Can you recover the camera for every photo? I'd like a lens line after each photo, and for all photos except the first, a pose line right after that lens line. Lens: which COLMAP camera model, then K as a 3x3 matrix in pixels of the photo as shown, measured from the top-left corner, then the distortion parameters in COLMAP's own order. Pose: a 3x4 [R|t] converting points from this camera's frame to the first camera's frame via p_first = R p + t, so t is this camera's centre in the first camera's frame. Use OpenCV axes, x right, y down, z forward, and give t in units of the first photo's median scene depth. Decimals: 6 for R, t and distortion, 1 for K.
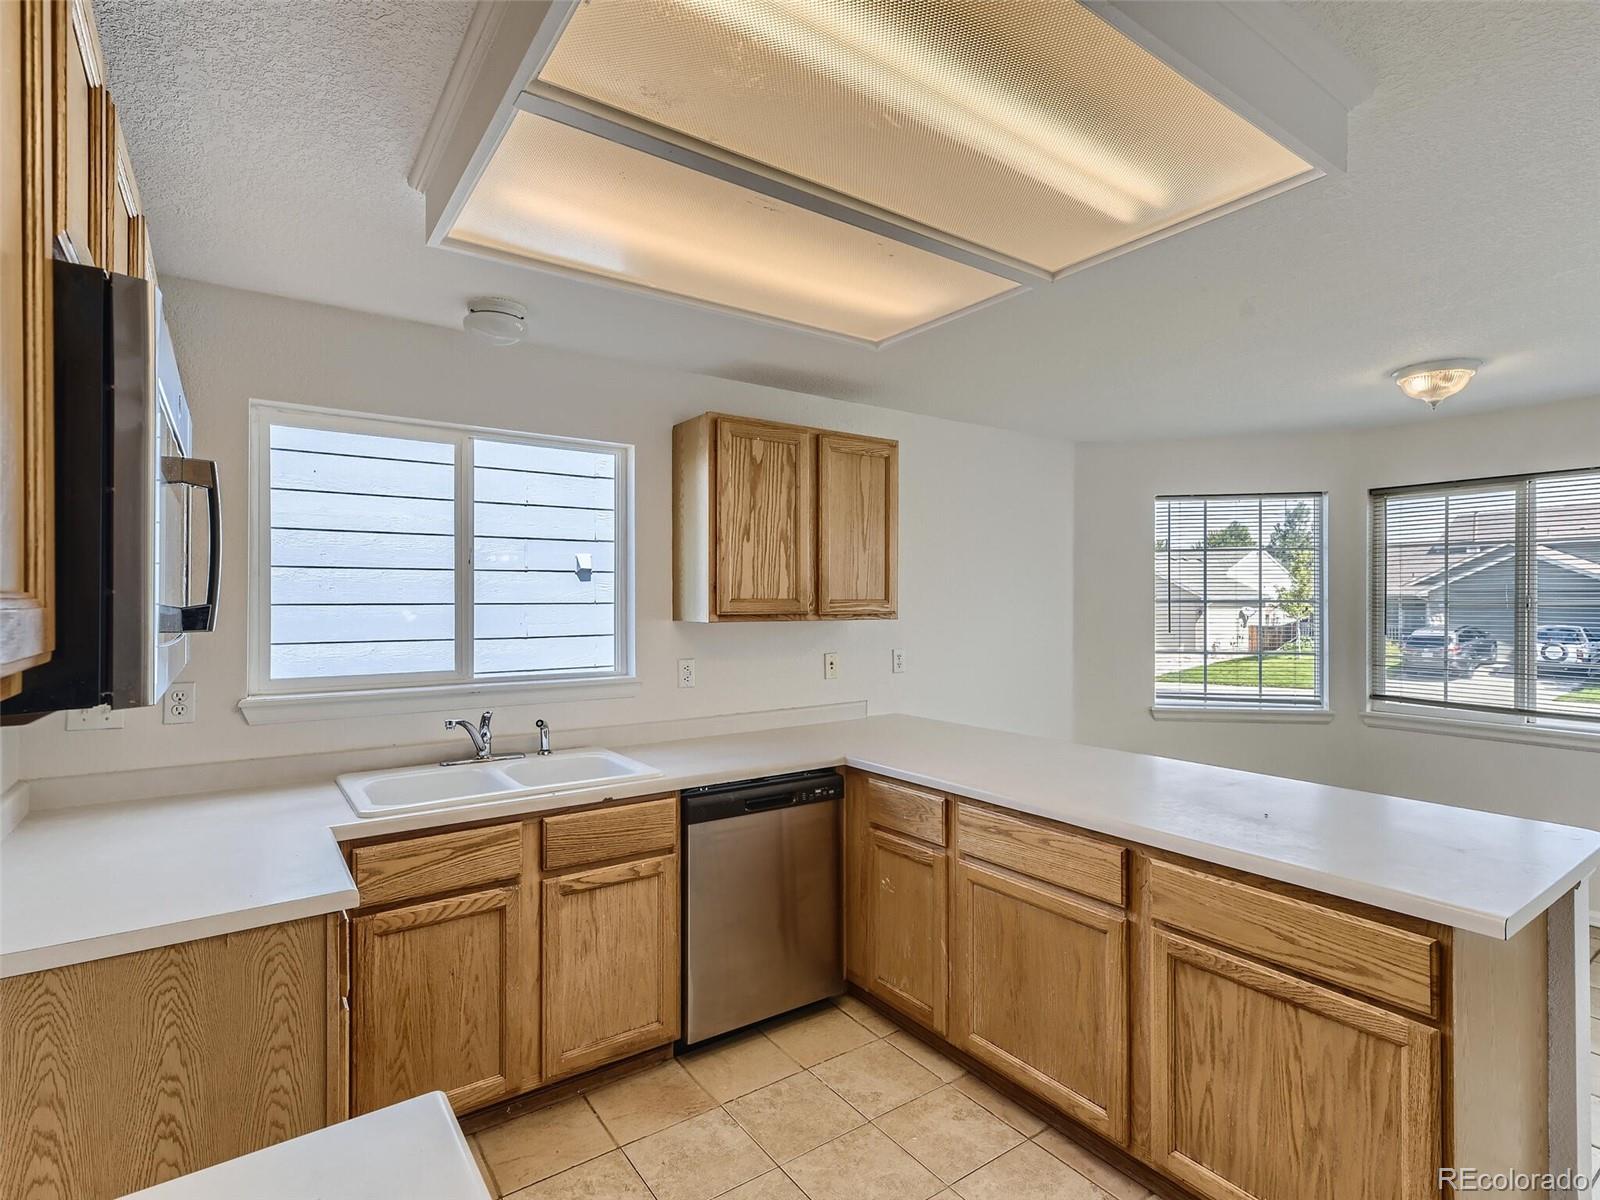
lens RADIAL K [[823.7, 0, 790.8], [0, 823.7, 601.4], [0, 0, 1]] dist [0.004874, 0.001242]
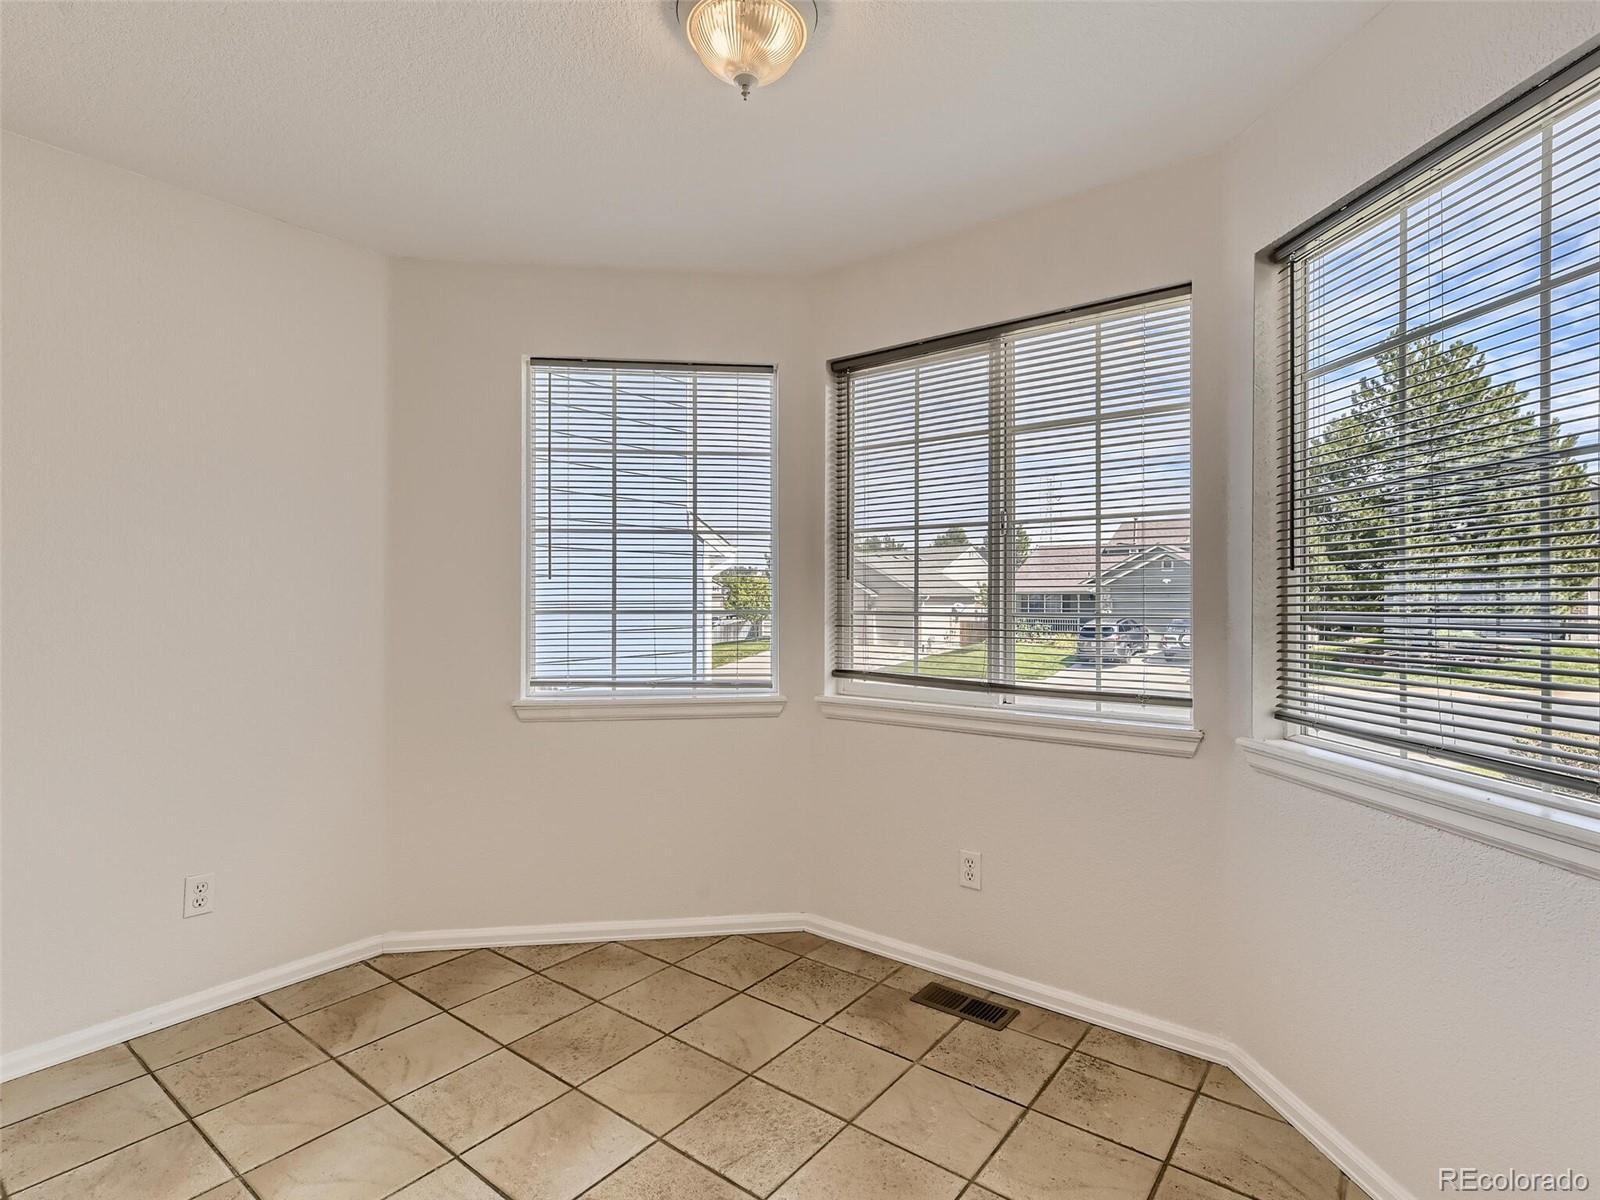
lens RADIAL K [[823.7, 0, 794.7], [0, 823.7, 598.0], [0, 0, 1]] dist [0.004874, 0.001242]
pose [[0.959981, 0.000126, 0.280065, 0.486044], [0.001959, 0.999972, -0.007167, 0.059451], [-0.280058, 0.007429, 0.959954, 0.371422]]
